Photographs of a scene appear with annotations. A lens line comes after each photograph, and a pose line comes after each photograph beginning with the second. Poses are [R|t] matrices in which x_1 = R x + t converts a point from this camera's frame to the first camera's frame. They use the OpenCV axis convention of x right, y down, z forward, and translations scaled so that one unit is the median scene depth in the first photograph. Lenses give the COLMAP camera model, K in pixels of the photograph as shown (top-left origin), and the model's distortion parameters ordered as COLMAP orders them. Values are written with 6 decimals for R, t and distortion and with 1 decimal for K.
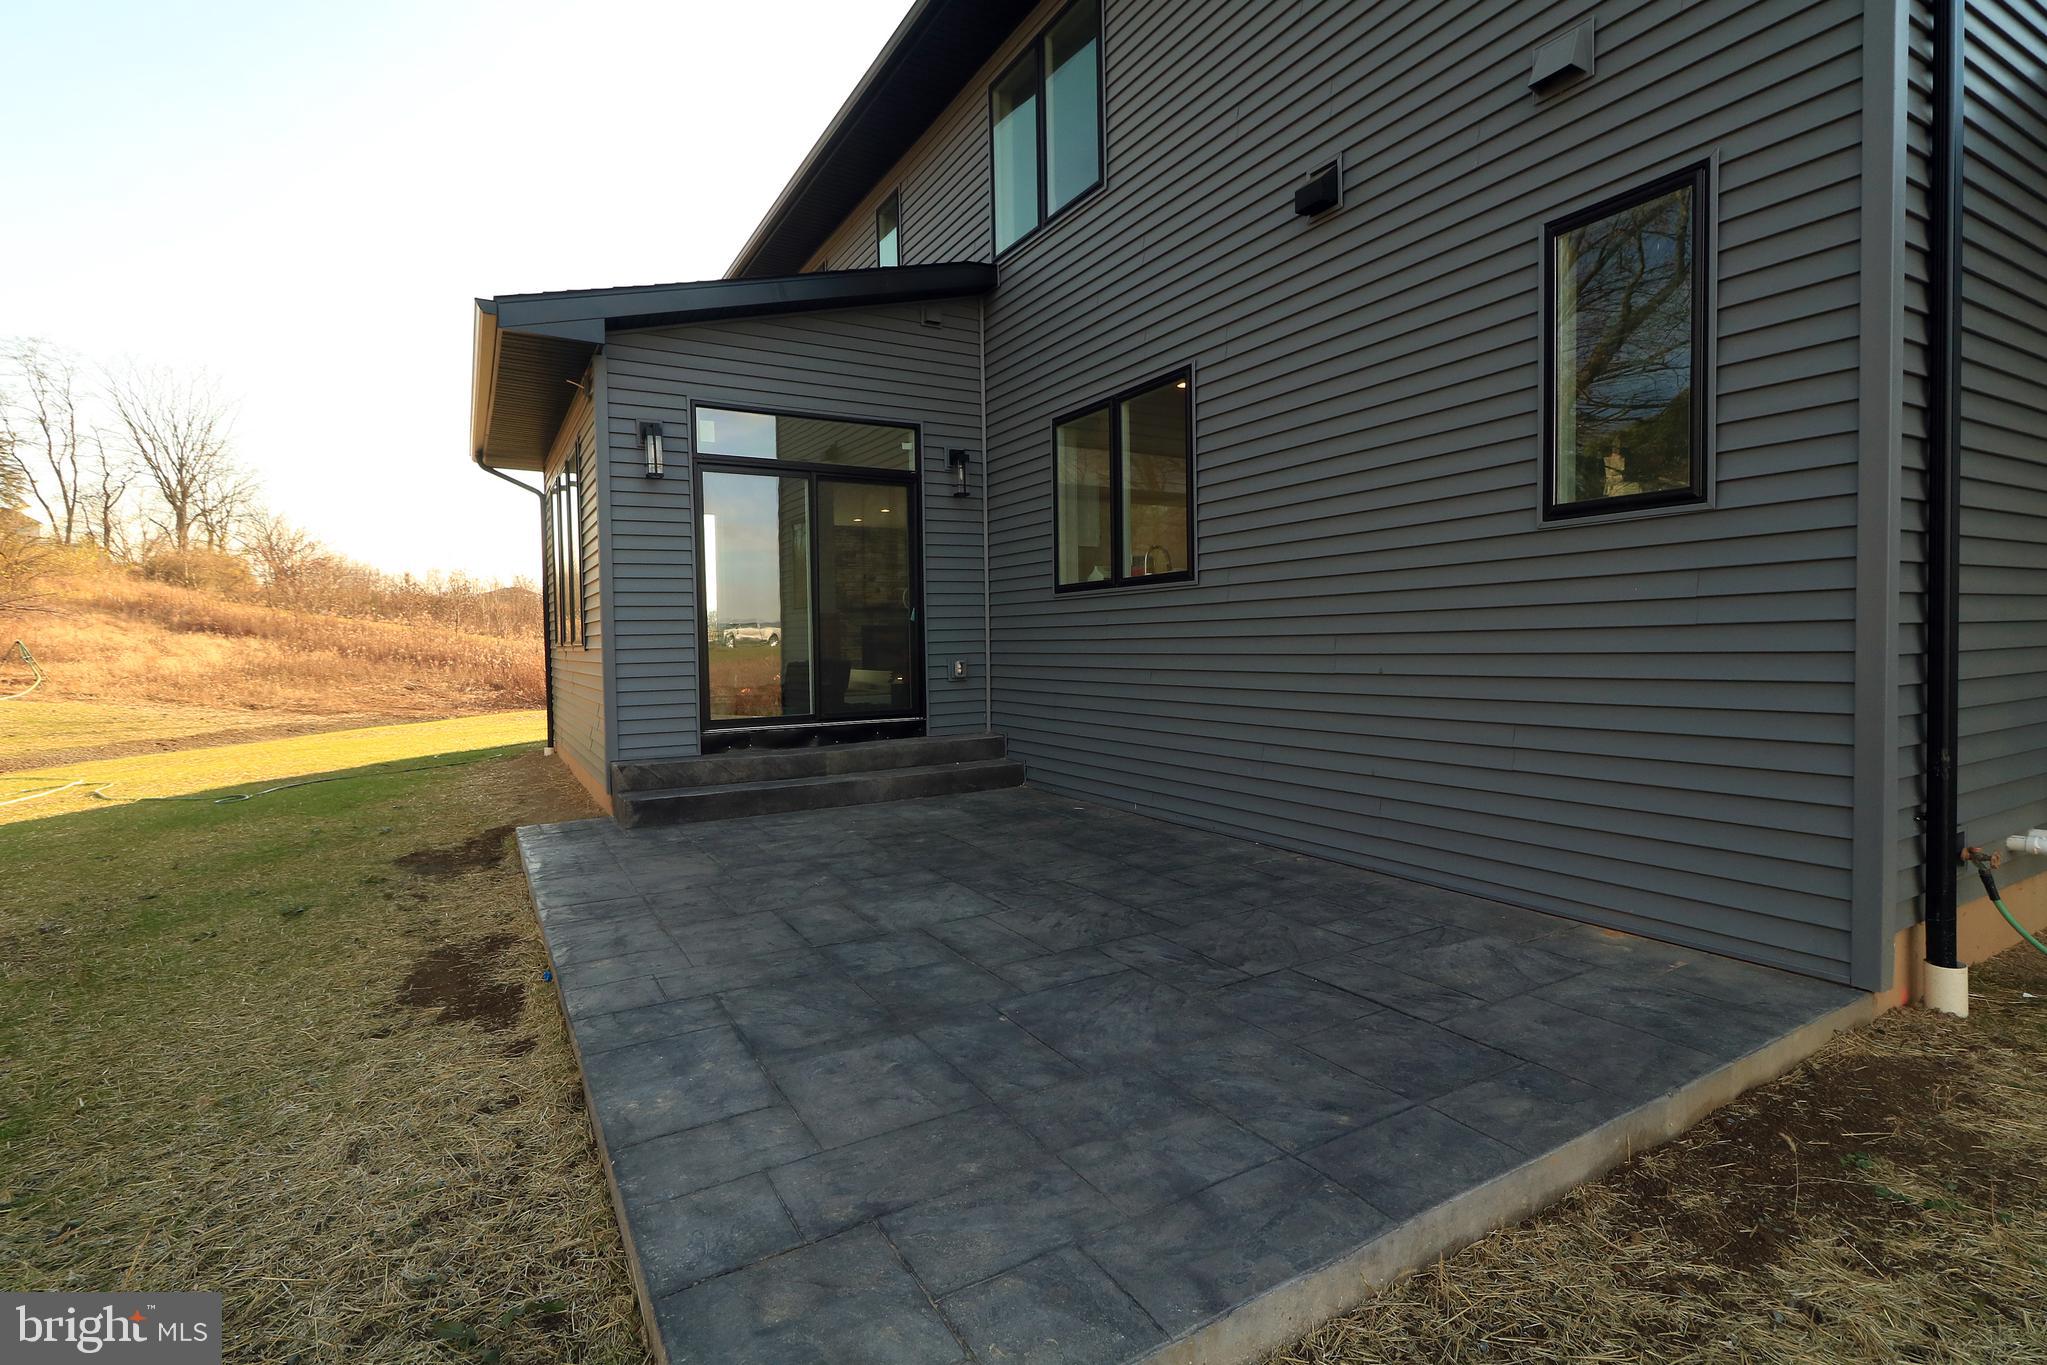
lens RADIAL K [[958.1, 0, 1058.7], [0, 958.1, 680.9], [0, 0, 1]] dist [0.002505, -0.000130]
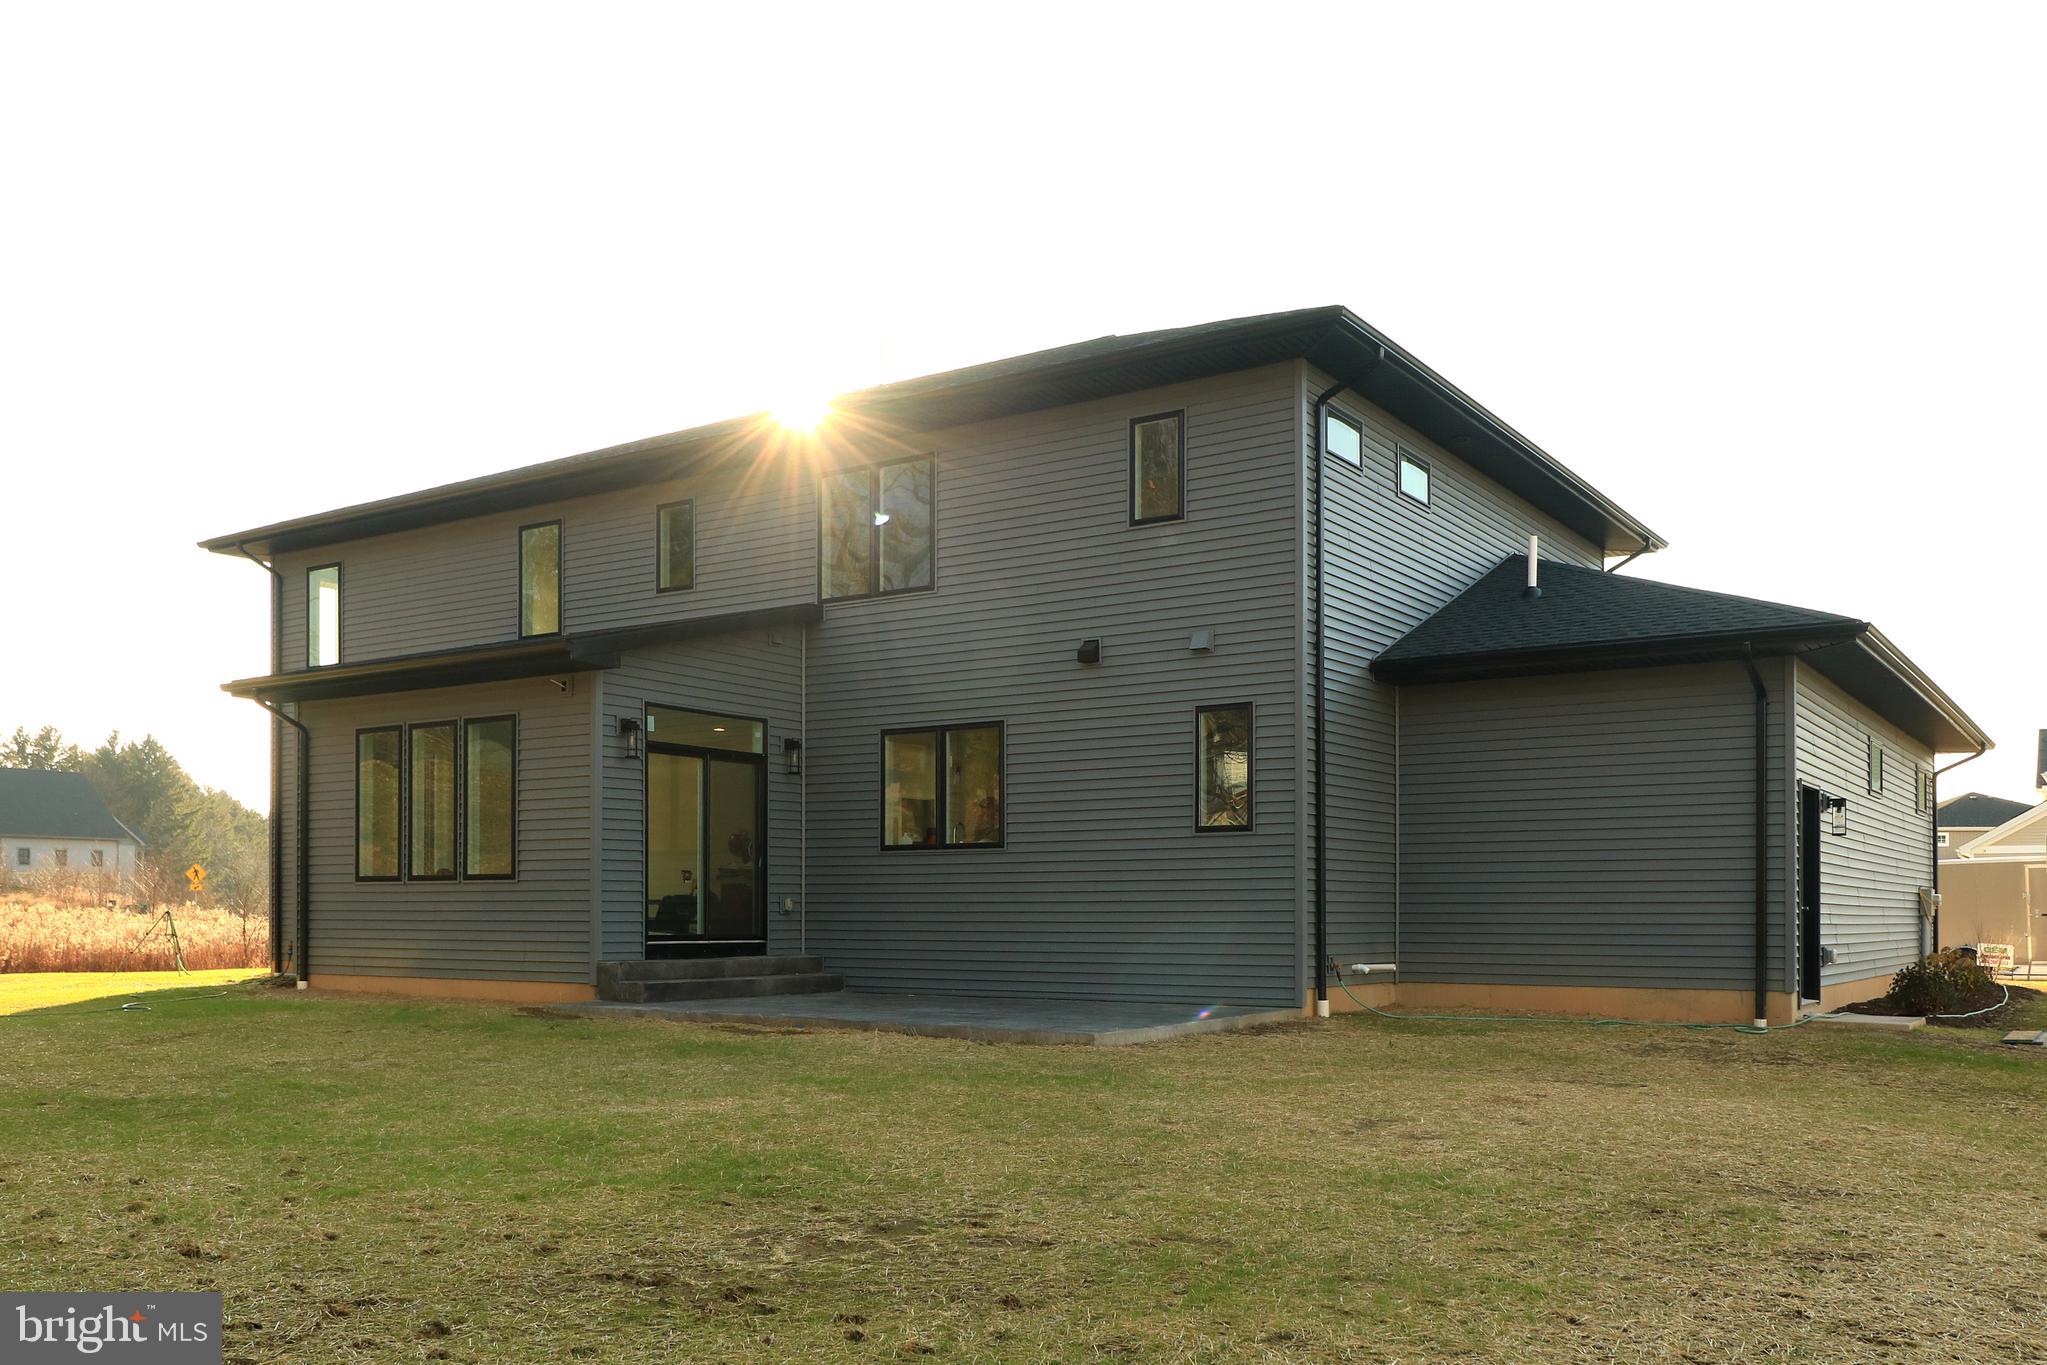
lens RADIAL K [[1680.3, 0, 1073.4], [0, 1680.3, 919.5], [0, 0, 1]] dist [-0.026091, 0.015173]
pose [[0.906166, 0.020266, 0.422437, -0.793215], [-0.001841, 0.999031, -0.043977, 0.119261], [-0.422919, 0.039073, 0.905325, -1.370326]]
